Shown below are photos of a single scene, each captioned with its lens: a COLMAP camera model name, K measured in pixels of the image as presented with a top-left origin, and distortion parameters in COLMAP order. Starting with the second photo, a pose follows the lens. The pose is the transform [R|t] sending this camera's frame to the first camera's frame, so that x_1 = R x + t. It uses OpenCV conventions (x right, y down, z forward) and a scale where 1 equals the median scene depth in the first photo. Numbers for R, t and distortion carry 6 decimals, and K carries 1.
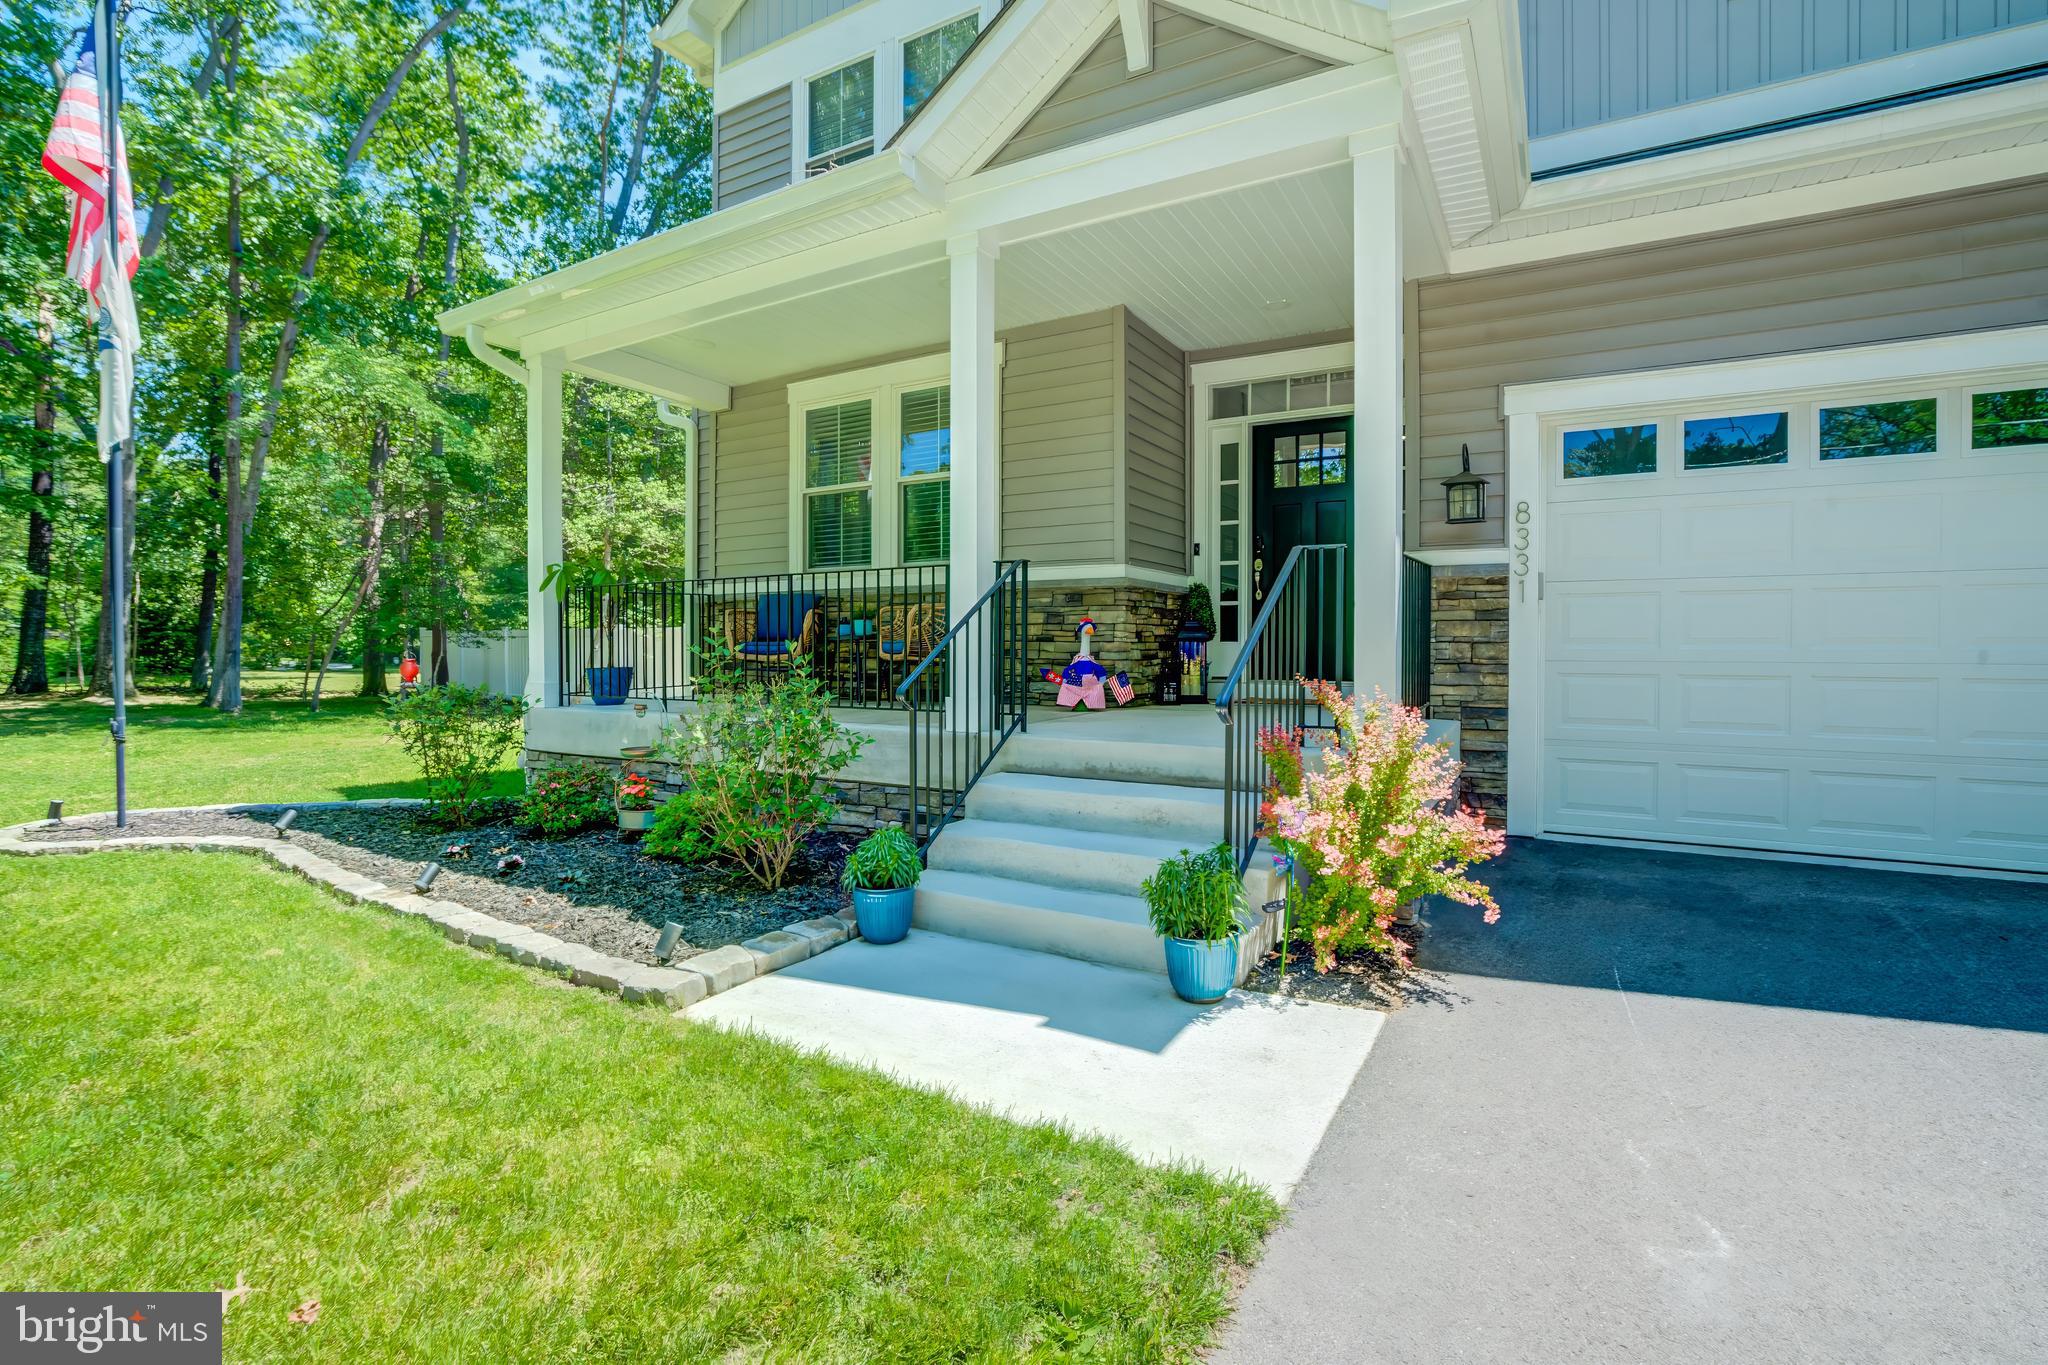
lens RADIAL K [[951.2, 0, 1011.9], [0, 951.2, 680.7], [0, 0, 1]] dist [-0.061259, 0.022492]
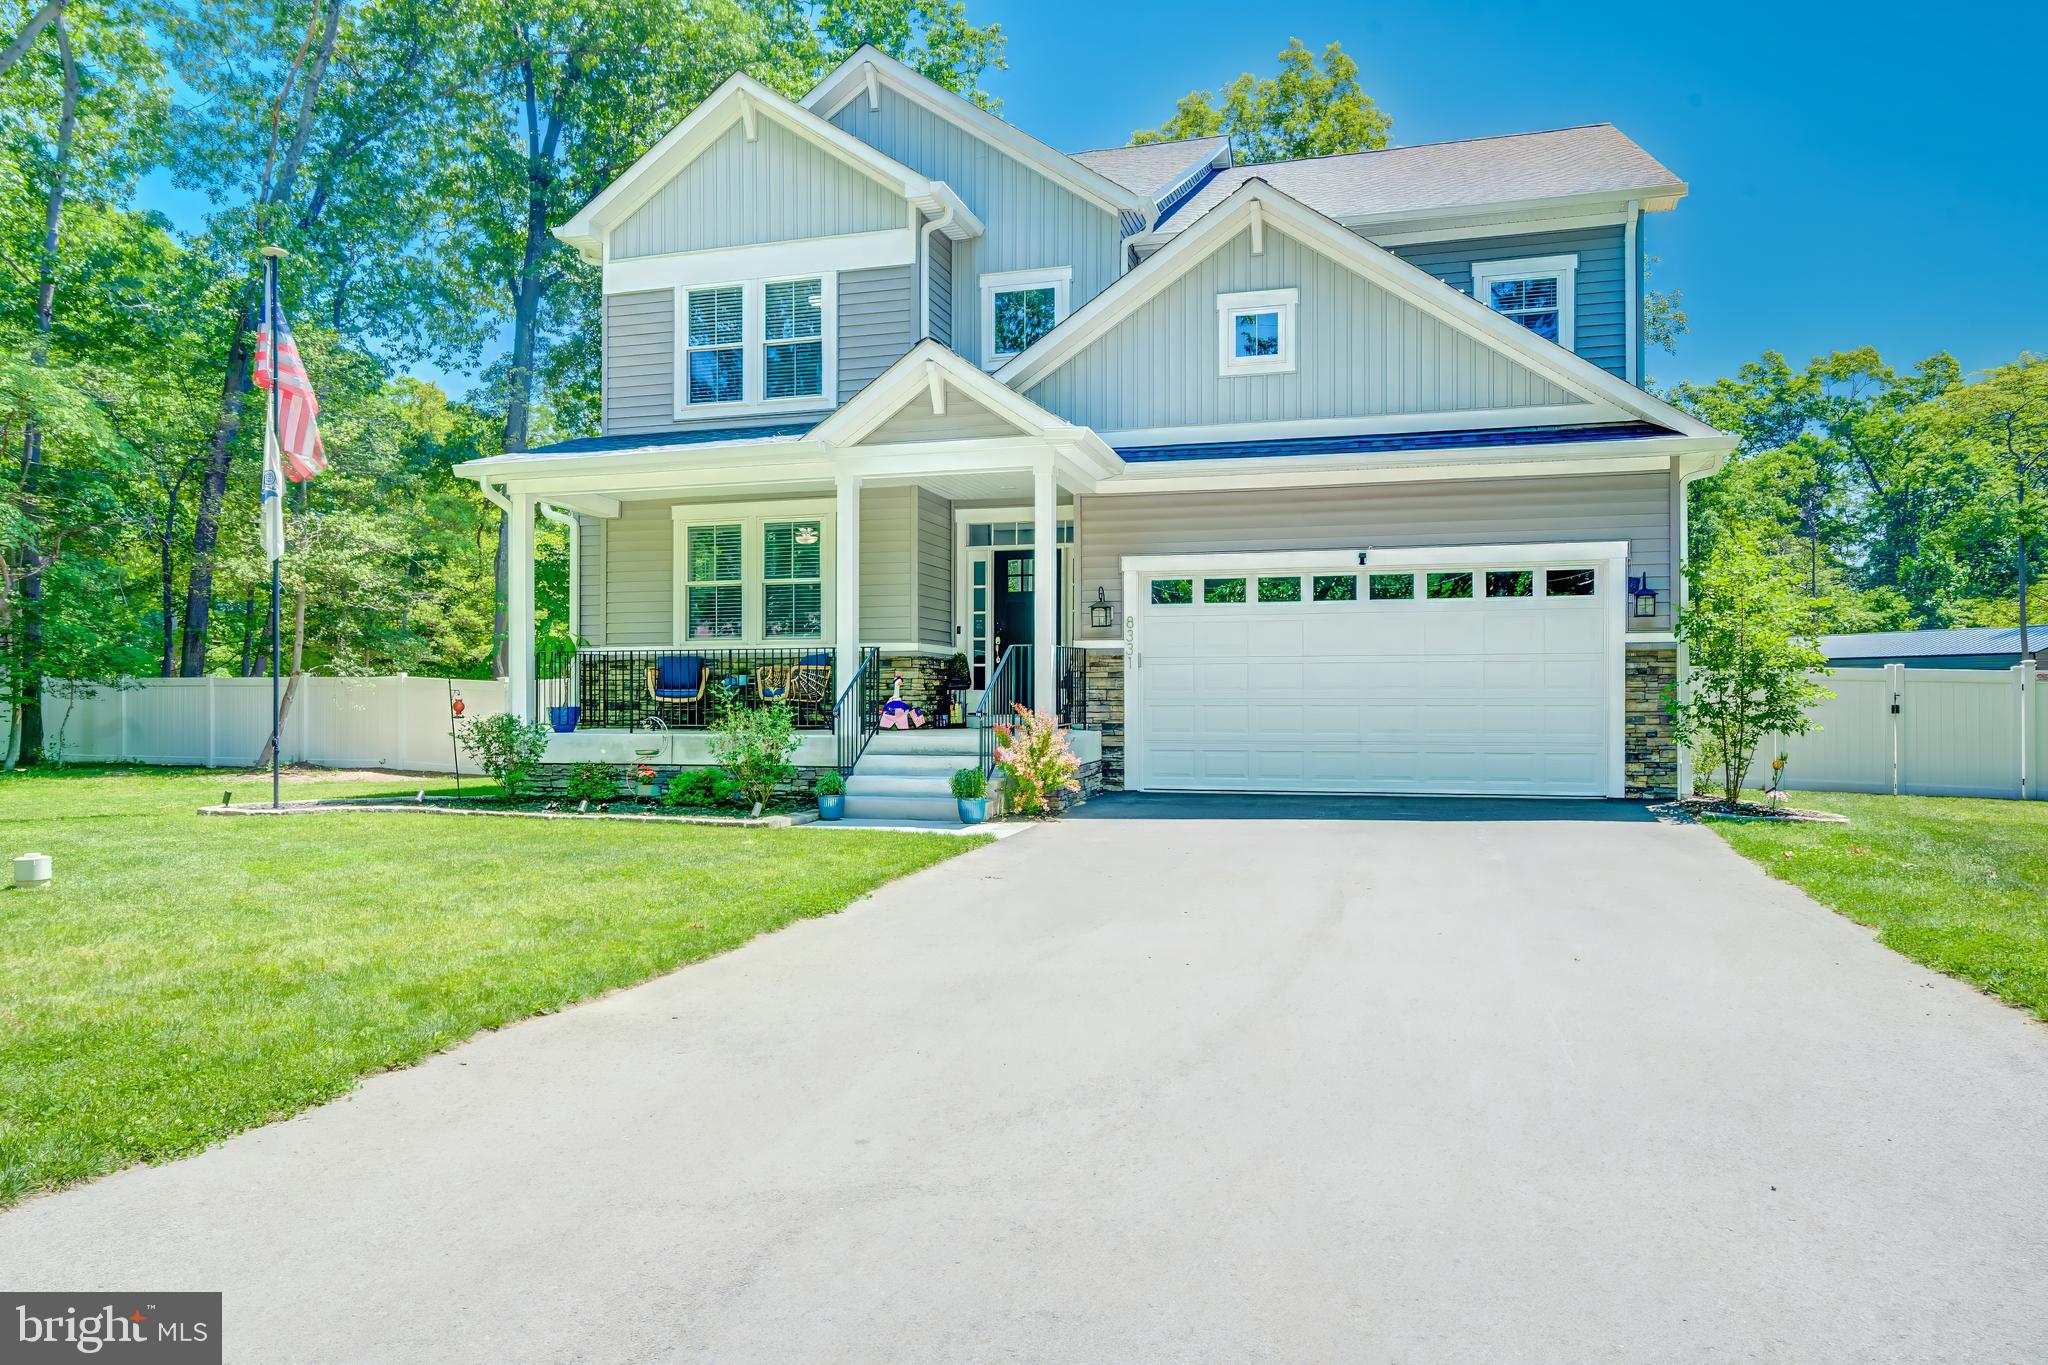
lens RADIAL K [[1378.2, 0, 1024.0], [0, 1378.2, 682.5], [0, 0, 1]] dist [-0.001279, -0.000026]
pose [[0.966191, 0.004140, 0.257794, -0.307530], [0.009377, 0.998645, -0.051182, 0.068162], [-0.257657, 0.051869, 0.964843, -1.302543]]
